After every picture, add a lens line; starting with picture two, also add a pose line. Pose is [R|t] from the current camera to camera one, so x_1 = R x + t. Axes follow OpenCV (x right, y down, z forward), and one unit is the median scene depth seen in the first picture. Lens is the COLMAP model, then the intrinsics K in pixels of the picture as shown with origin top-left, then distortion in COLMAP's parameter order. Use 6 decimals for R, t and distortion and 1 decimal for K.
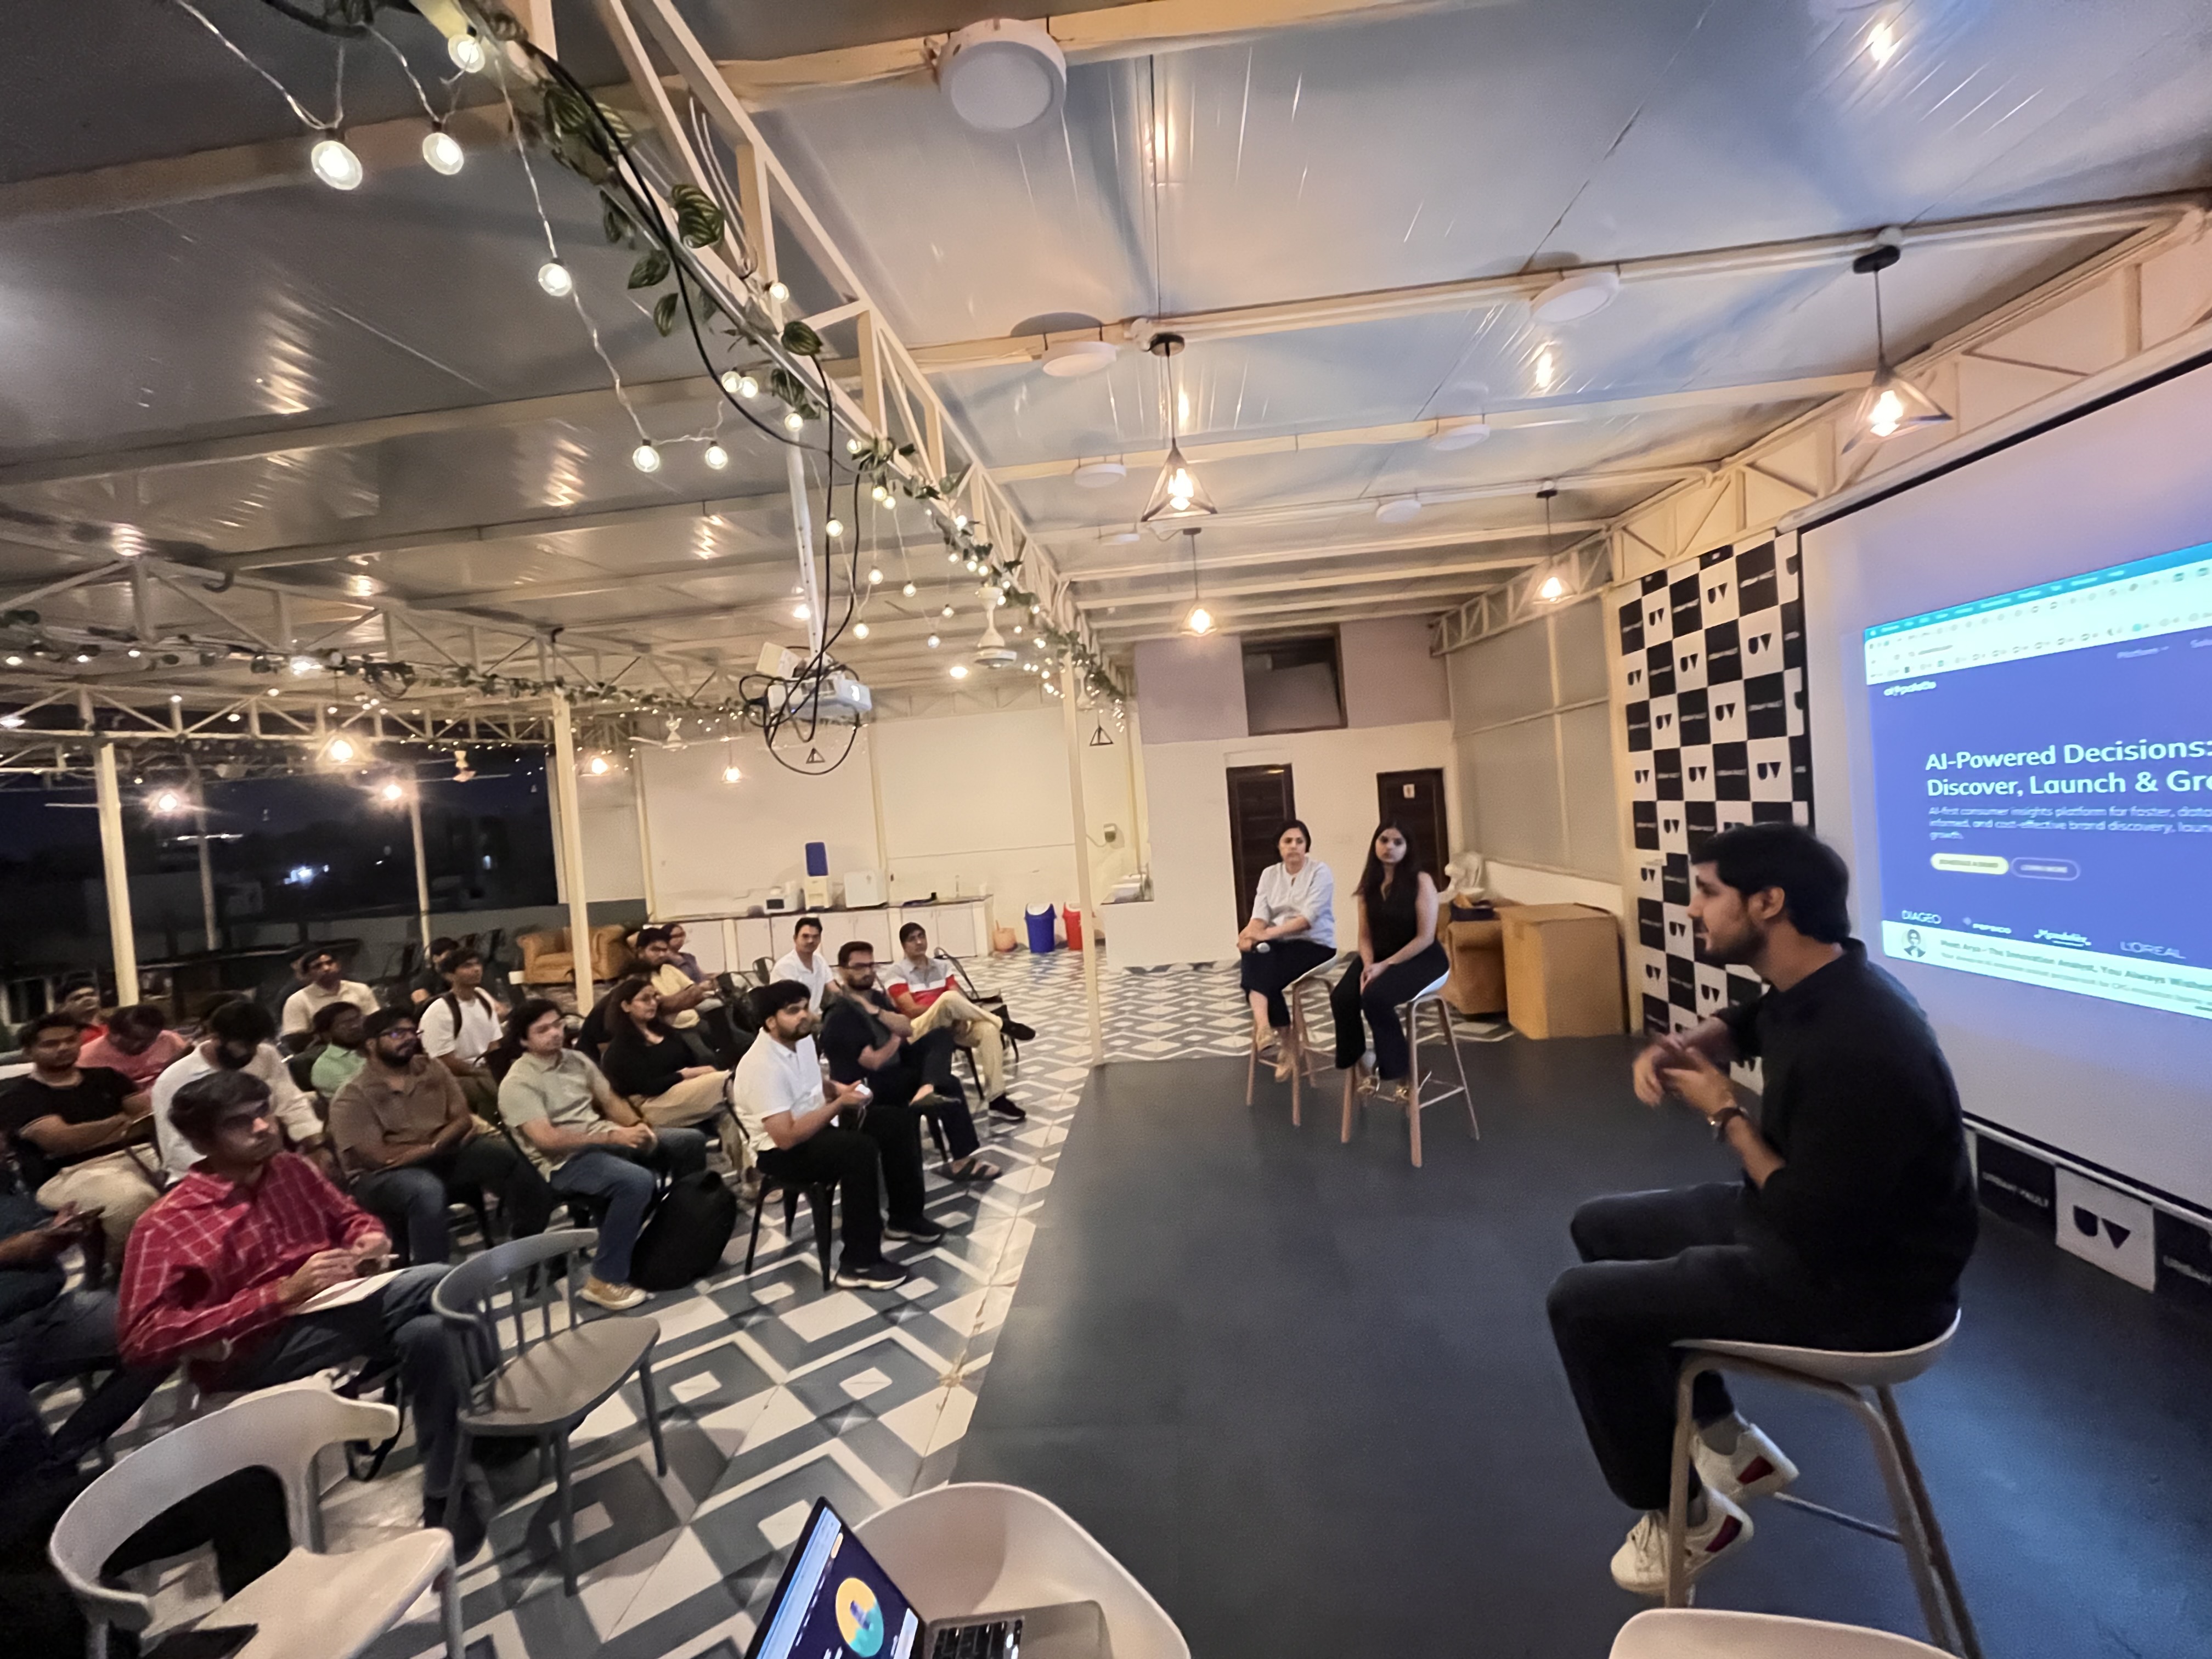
lens RADIAL K [[899.7, 0, 1100.8], [0, 899.7, 826.5], [0, 0, 1]] dist [-0.000491, -0.000739]
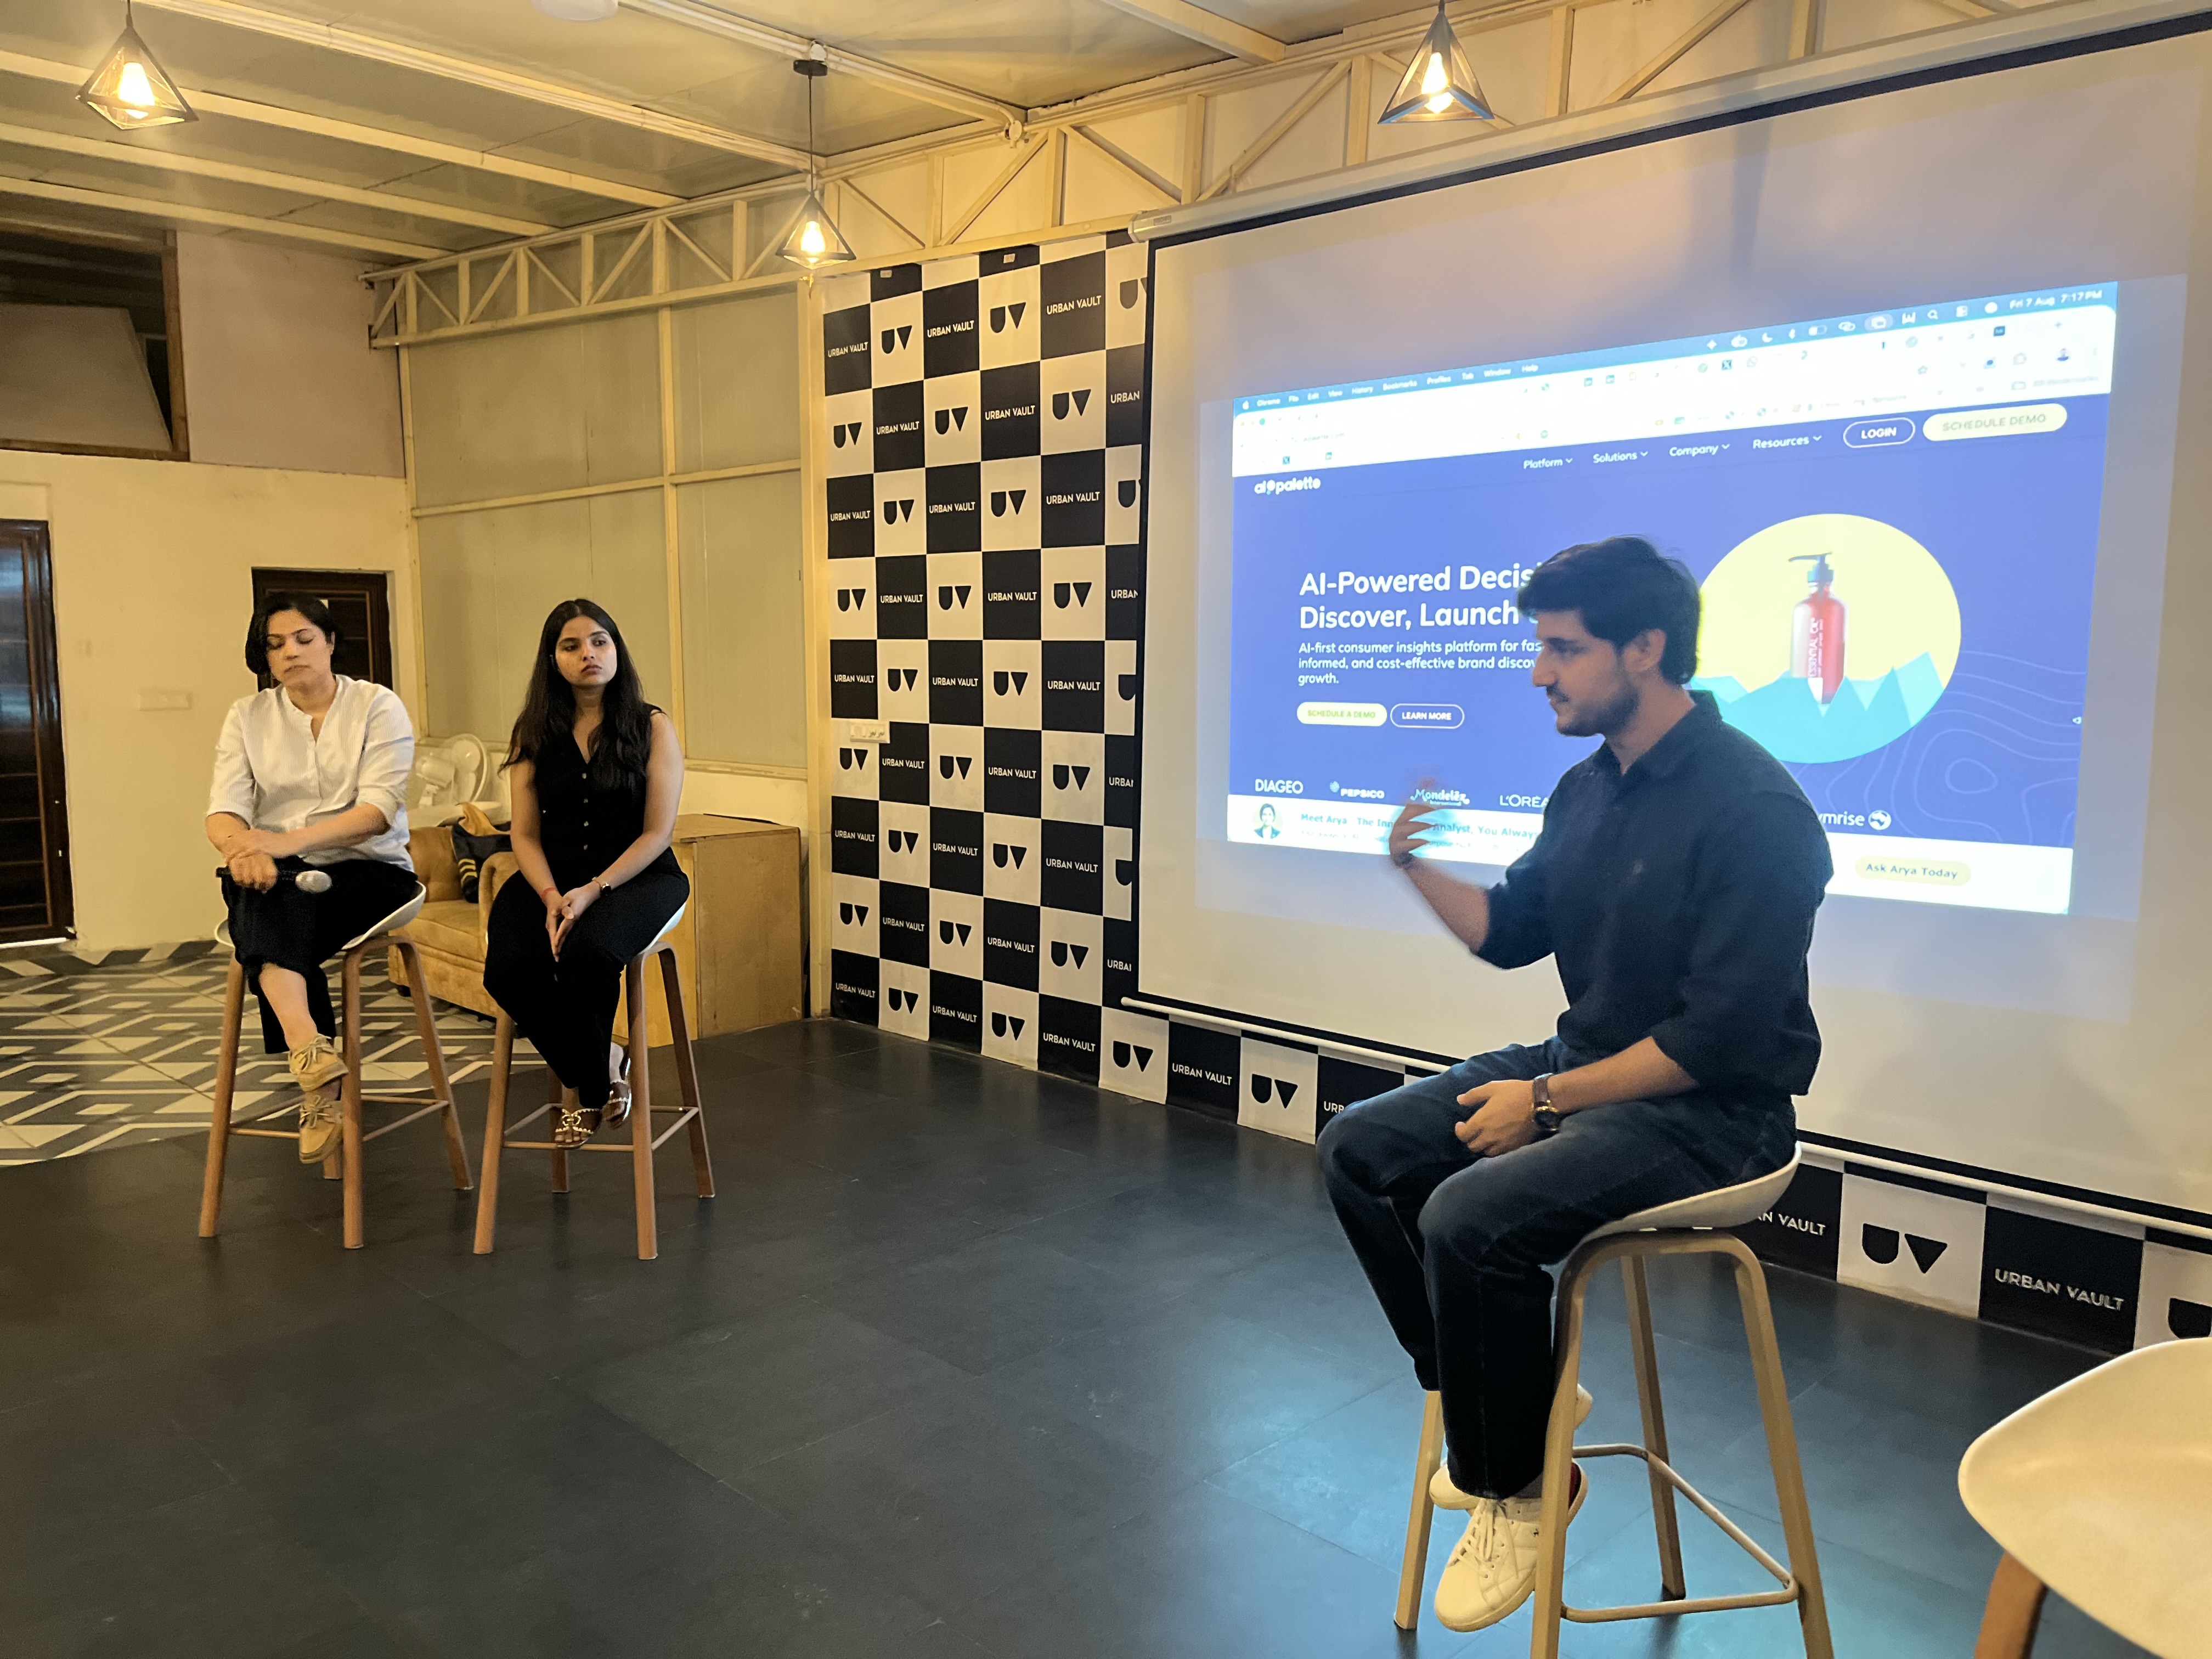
lens RADIAL K [[1671.3, 0, 1125.9], [0, 1671.3, 832.1], [0, 0, 1]] dist [0.074341, -0.093504]
pose [[0.625965, -0.001543, 0.779850, -0.236502], [-0.037576, 0.998777, 0.032138, 0.079162], [-0.778946, -0.049421, 0.625141, 0.162185]]
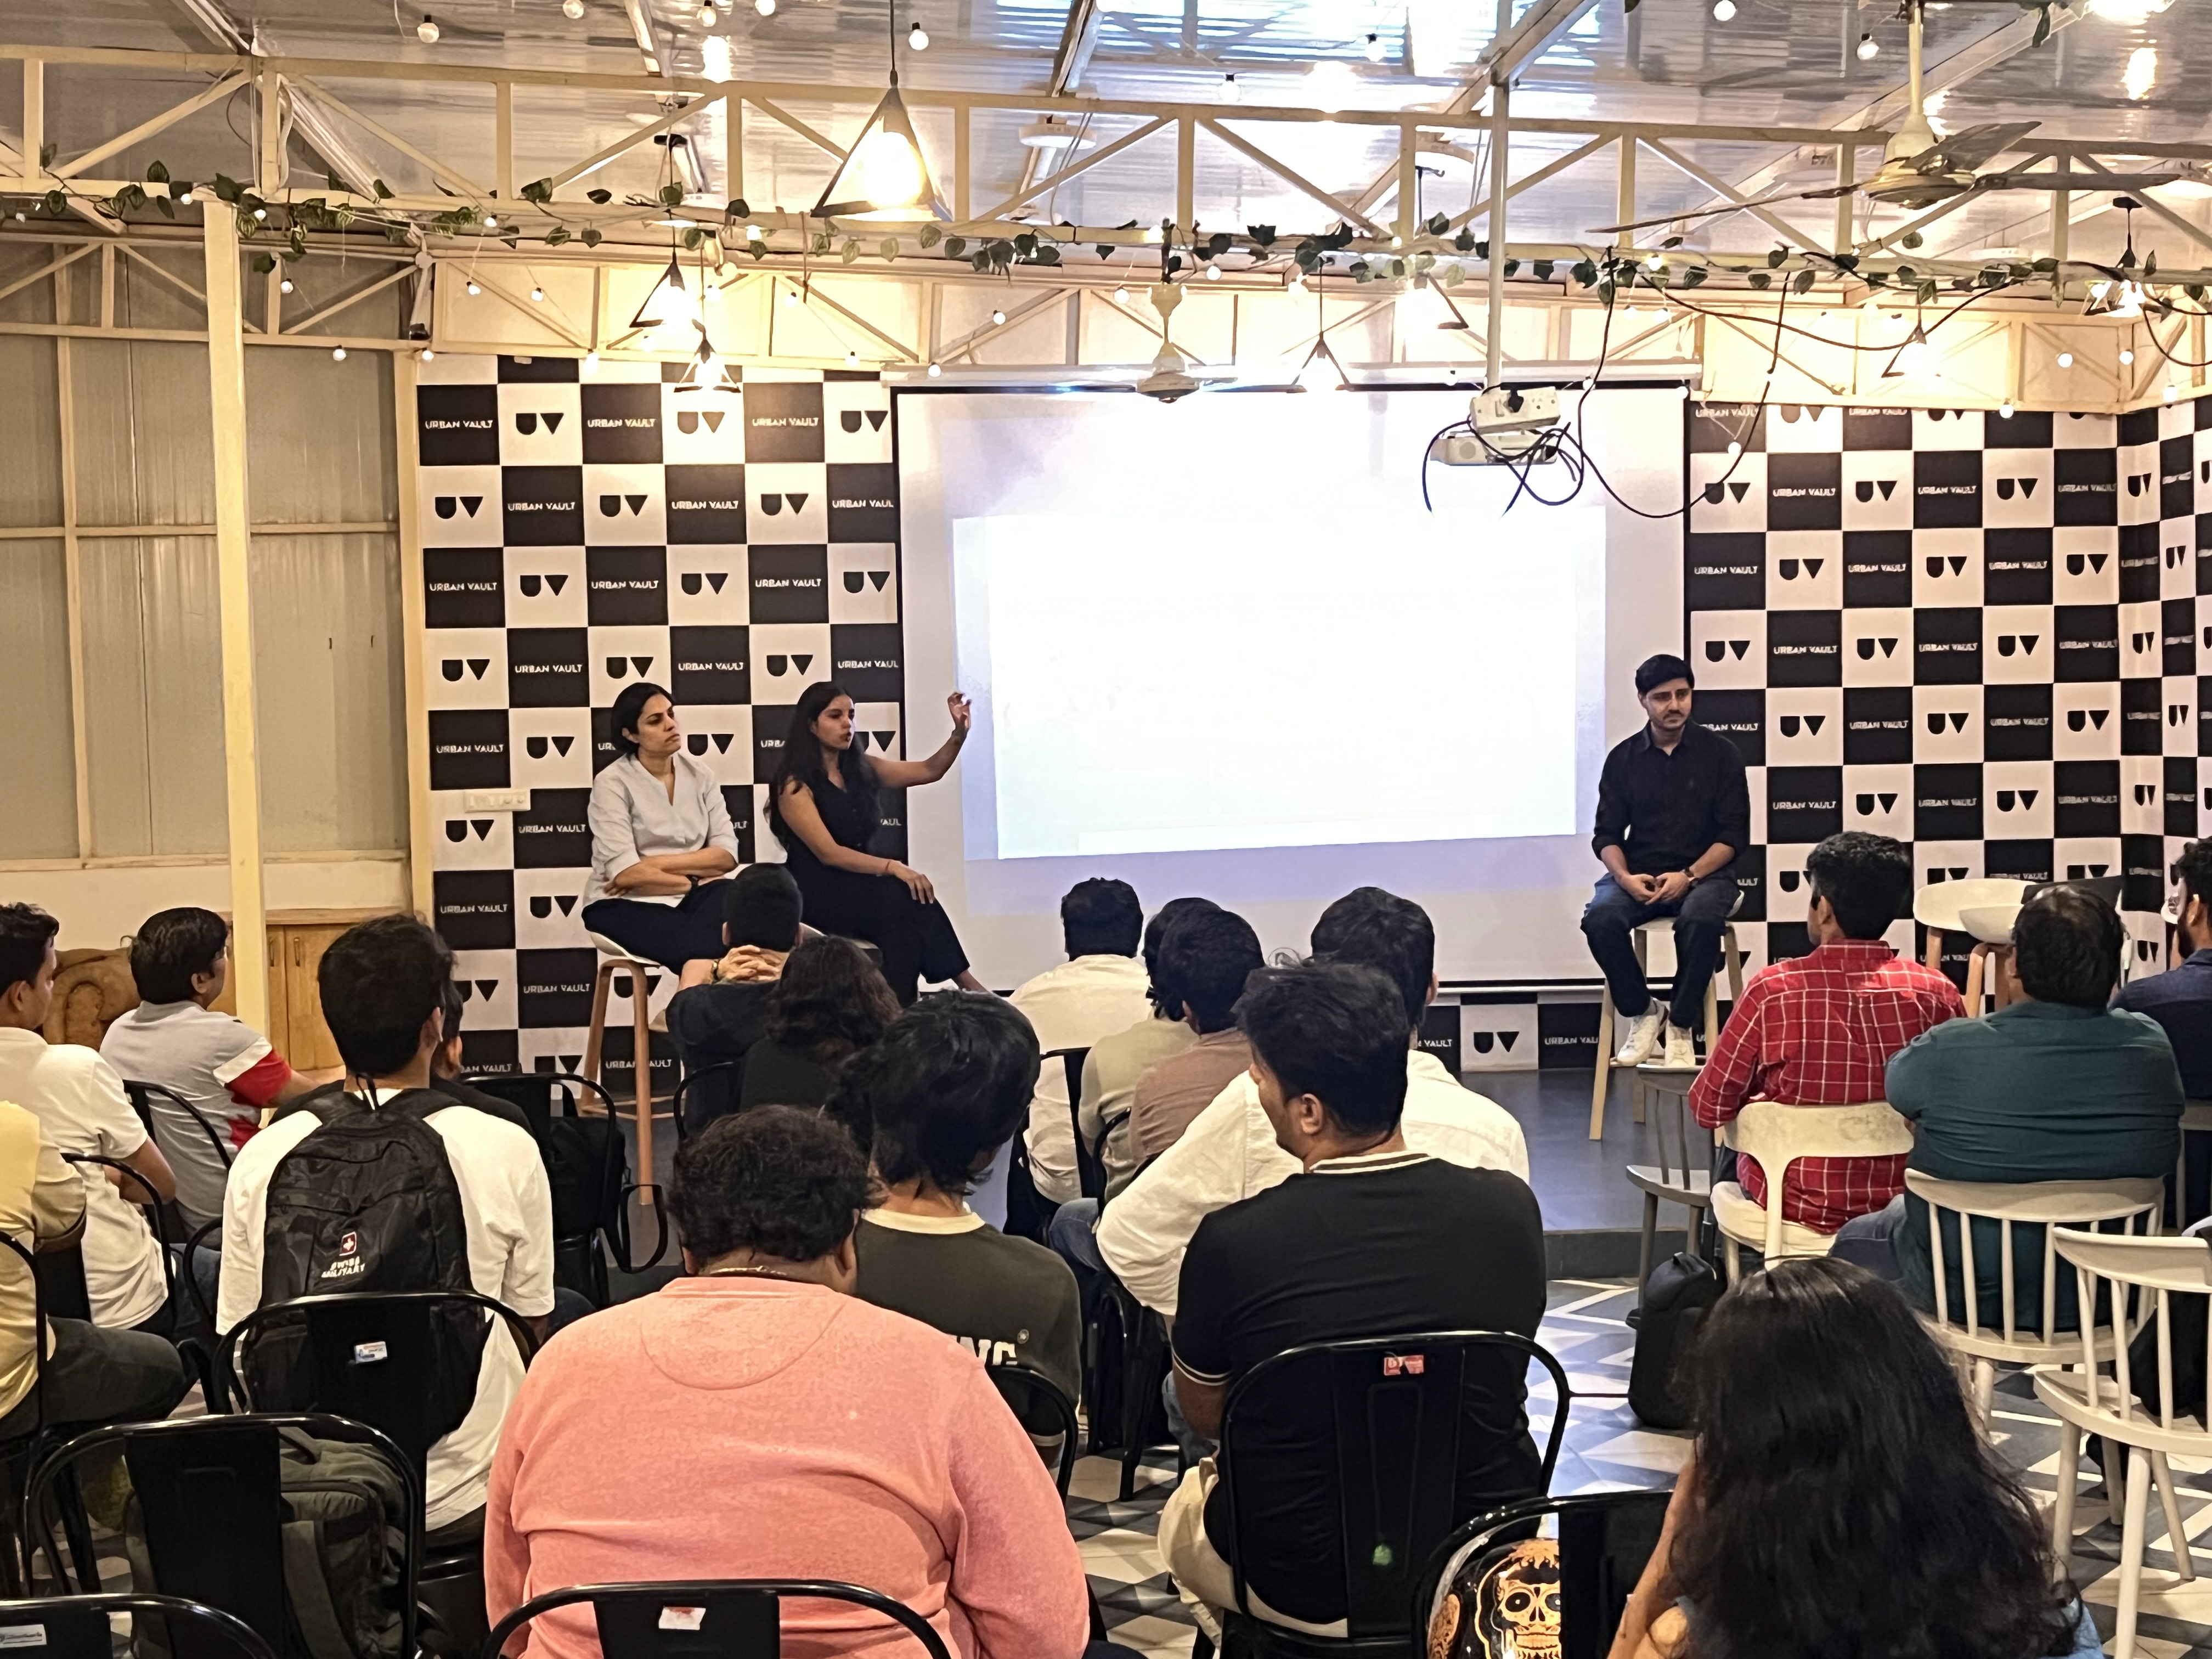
lens RADIAL K [[3116.5, 0, 1123.5], [0, 3116.5, 875.5], [0, 0, 1]] dist [0.065432, 0.000000]
pose [[-0.169235, 0.026032, 0.985232, -2.066886], [0.056230, 0.998278, -0.016718, 0.191183], [-0.983970, 0.052570, -0.170408, 1.219545]]
